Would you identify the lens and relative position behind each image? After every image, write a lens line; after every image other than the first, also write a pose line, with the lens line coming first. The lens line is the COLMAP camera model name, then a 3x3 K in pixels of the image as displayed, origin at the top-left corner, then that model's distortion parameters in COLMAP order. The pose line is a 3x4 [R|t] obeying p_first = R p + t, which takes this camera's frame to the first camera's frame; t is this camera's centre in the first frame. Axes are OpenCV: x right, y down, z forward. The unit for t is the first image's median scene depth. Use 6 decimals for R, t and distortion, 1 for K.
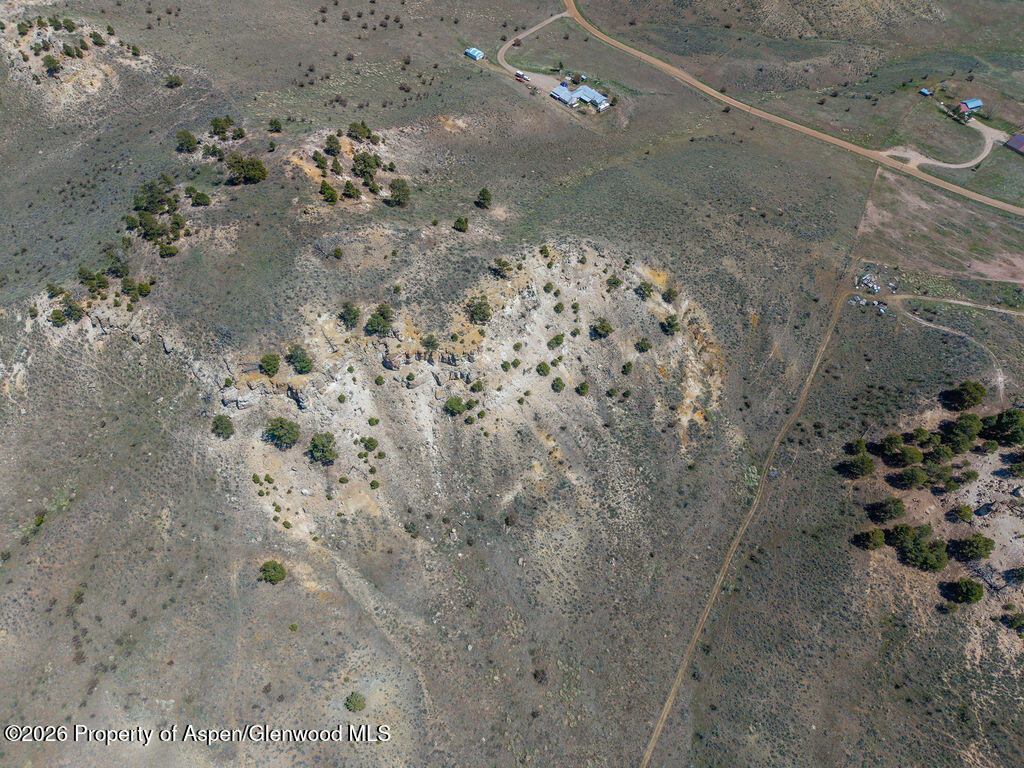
lens RADIAL K [[684.7, 0, 512.0], [0, 684.7, 384.0], [0, 0, 1]] dist [0.026733, -0.022106]
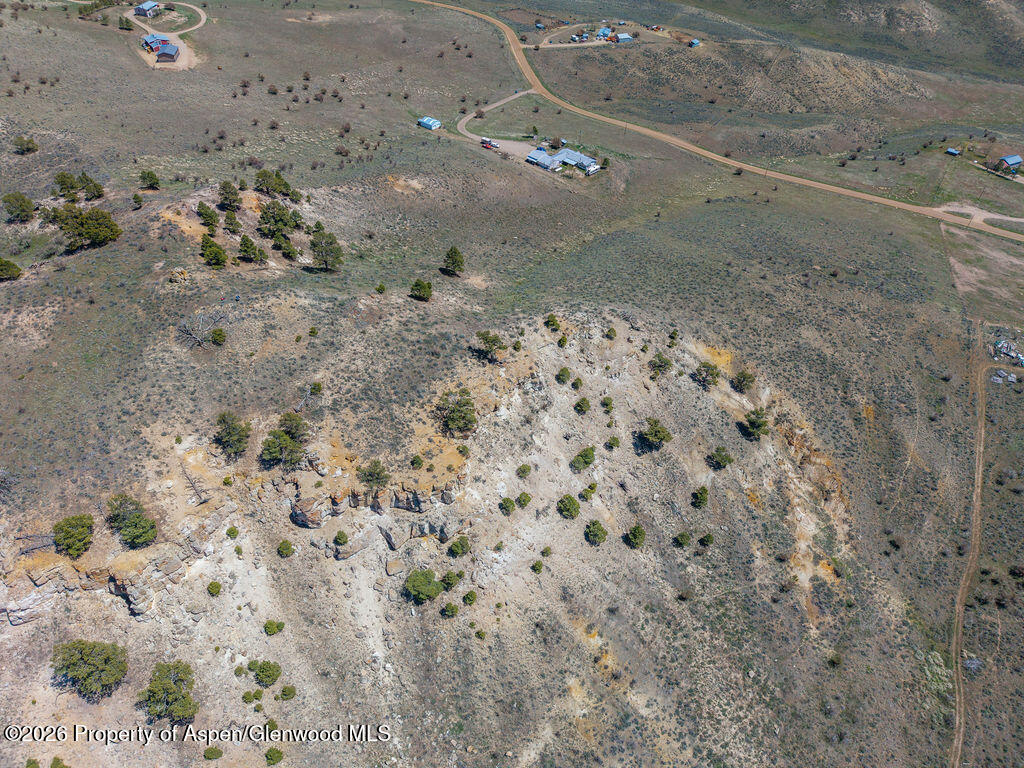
lens RADIAL K [[691.0, 0, 515.2], [0, 691.0, 370.9], [0, 0, 1]] dist [0.061714, -0.087449]
pose [[0.996630, -0.054608, 0.061215, -0.030536], [0.066108, 0.976486, -0.205195, -0.016904], [-0.048571, 0.208550, 0.976805, 0.378865]]
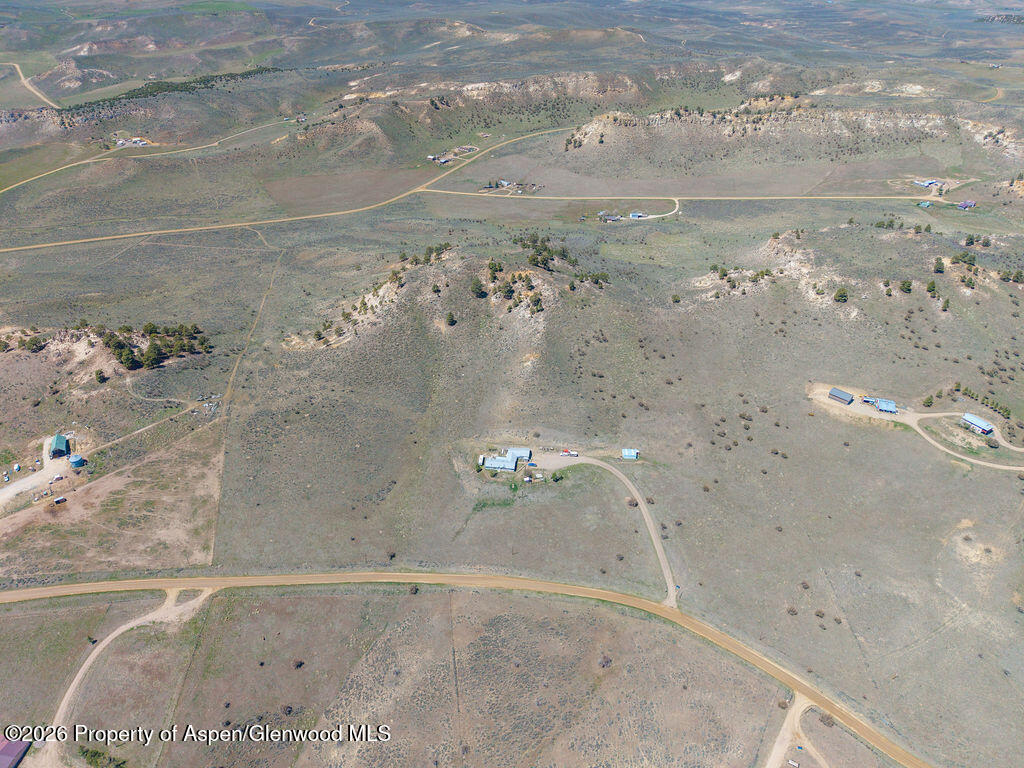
lens RADIAL K [[684.7, 0, 512.0], [0, 684.7, 384.0], [0, 0, 1]] dist [0.026733, -0.022106]
pose [[-0.747790, 0.330440, -0.575865, 0.978422], [-0.562171, 0.146327, 0.813973, -1.916902], [0.353234, 0.932415, 0.076342, 1.209380]]
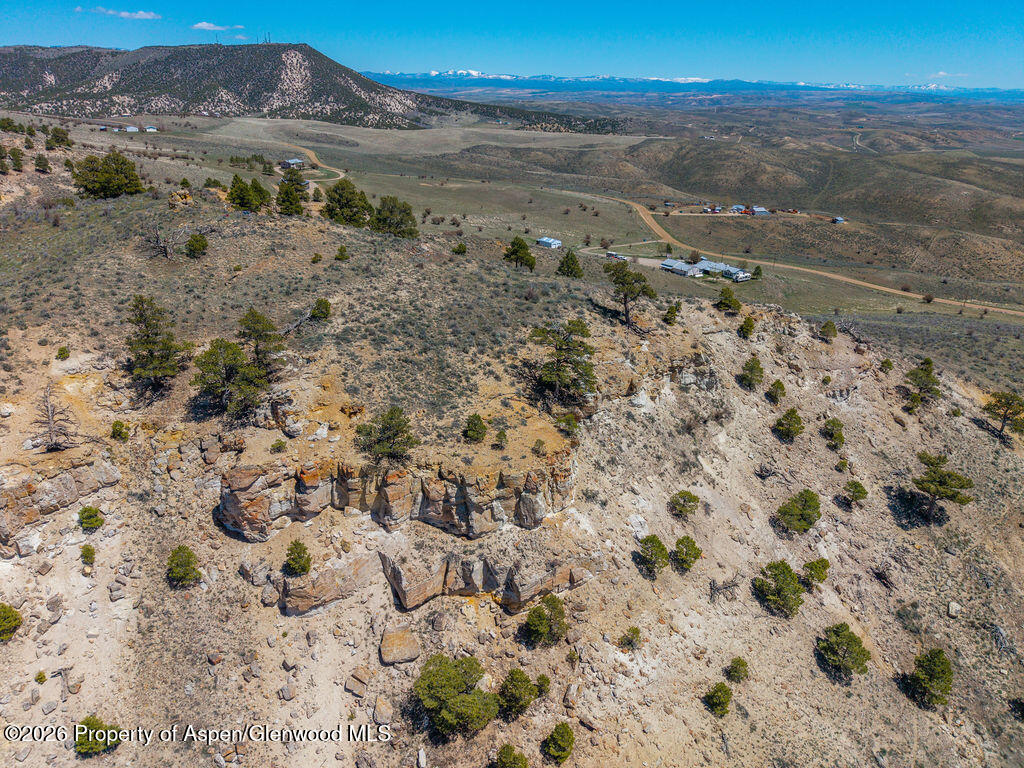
lens RADIAL K [[684.7, 0, 512.0], [0, 684.7, 384.0], [0, 0, 1]] dist [0.026733, -0.022106]
pose [[0.995830, 0.025258, -0.087658, -0.040429], [-0.066608, 0.857886, -0.509504, 0.056650], [0.062332, 0.513218, 0.855992, 0.691233]]
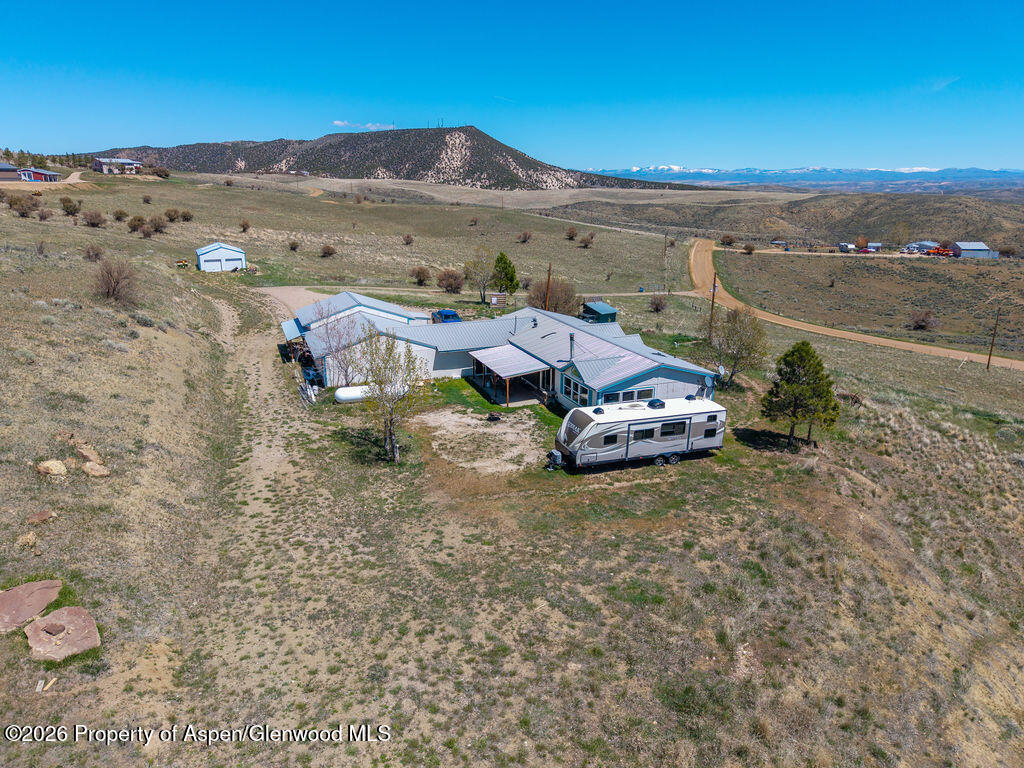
lens RADIAL K [[703.7, 0, 512.0], [0, 703.7, 384.0], [0, 0, 1]] dist [0.029134, -0.021802]
pose [[0.936736, 0.072063, -0.342538, 0.213998], [-0.268611, 0.775446, -0.571429, -0.518772], [0.224441, 0.627288, 0.745745, 1.364052]]
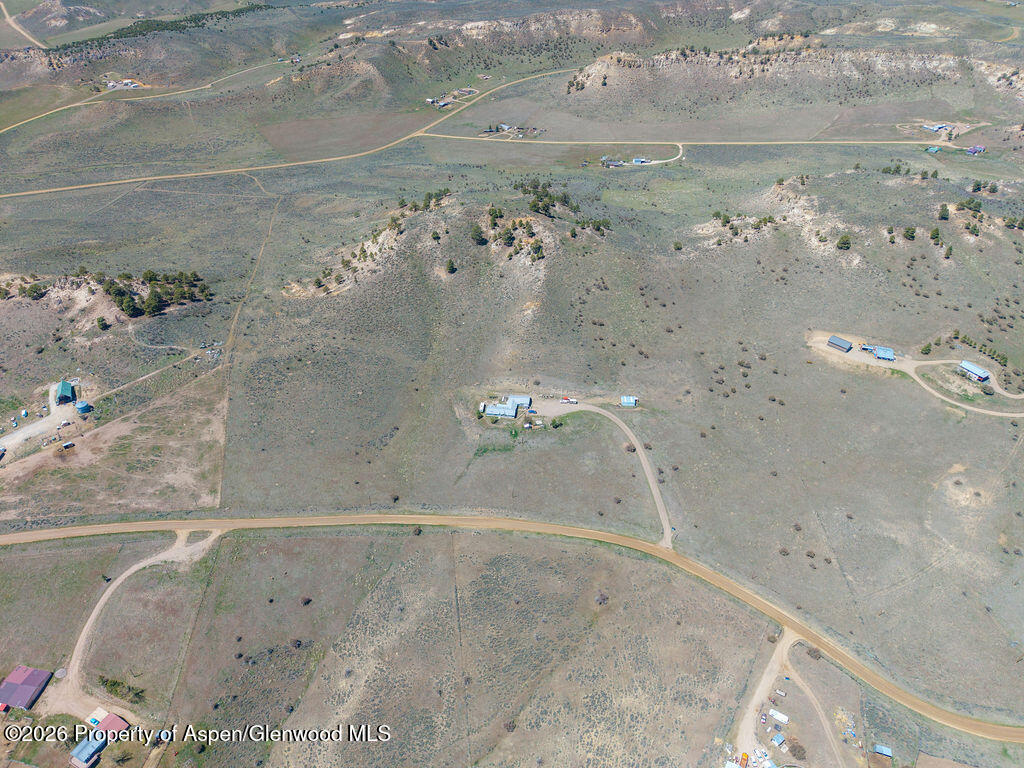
lens RADIAL K [[684.7, 0, 512.0], [0, 684.7, 384.0], [0, 0, 1]] dist [0.026733, -0.022106]
pose [[-0.748453, 0.370574, -0.549993, 0.987407], [-0.561559, 0.087049, 0.822845, -1.925913], [0.352802, 0.924715, 0.142947, 1.215124]]
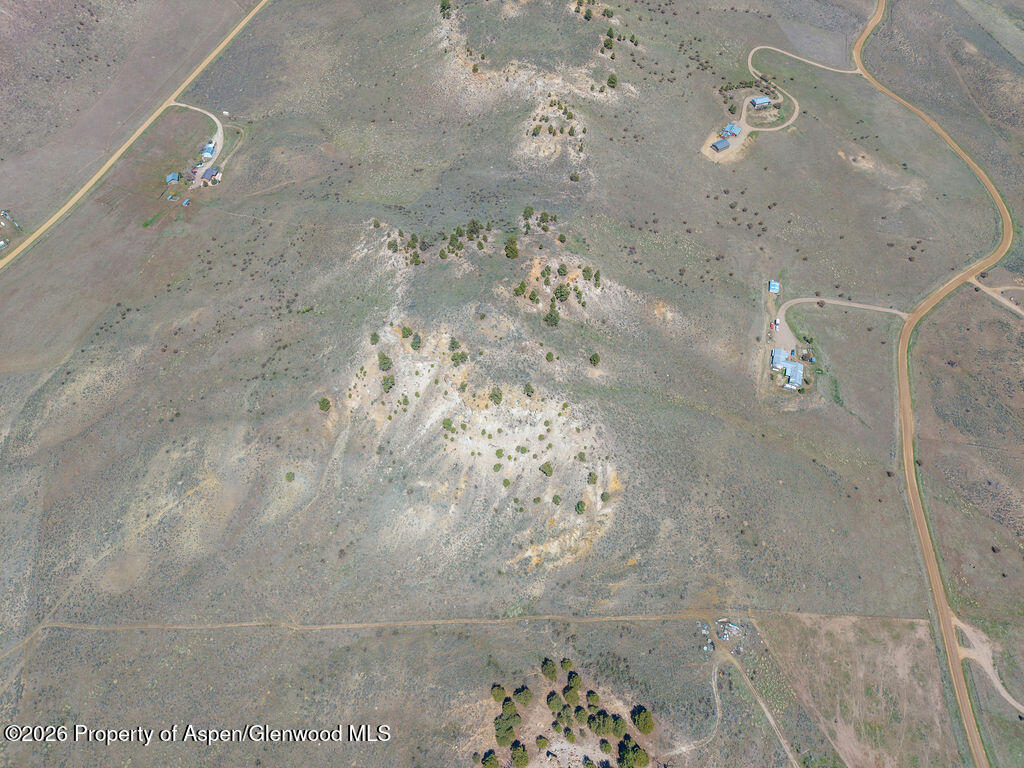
lens RADIAL K [[684.7, 0, 512.0], [0, 684.7, 384.0], [0, 0, 1]] dist [0.026733, -0.022106]
pose [[0.492873, 0.697515, -0.520144, 0.738985], [-0.713368, 0.666209, 0.217422, -0.472604], [0.498179, 0.263893, 0.825940, -0.294819]]
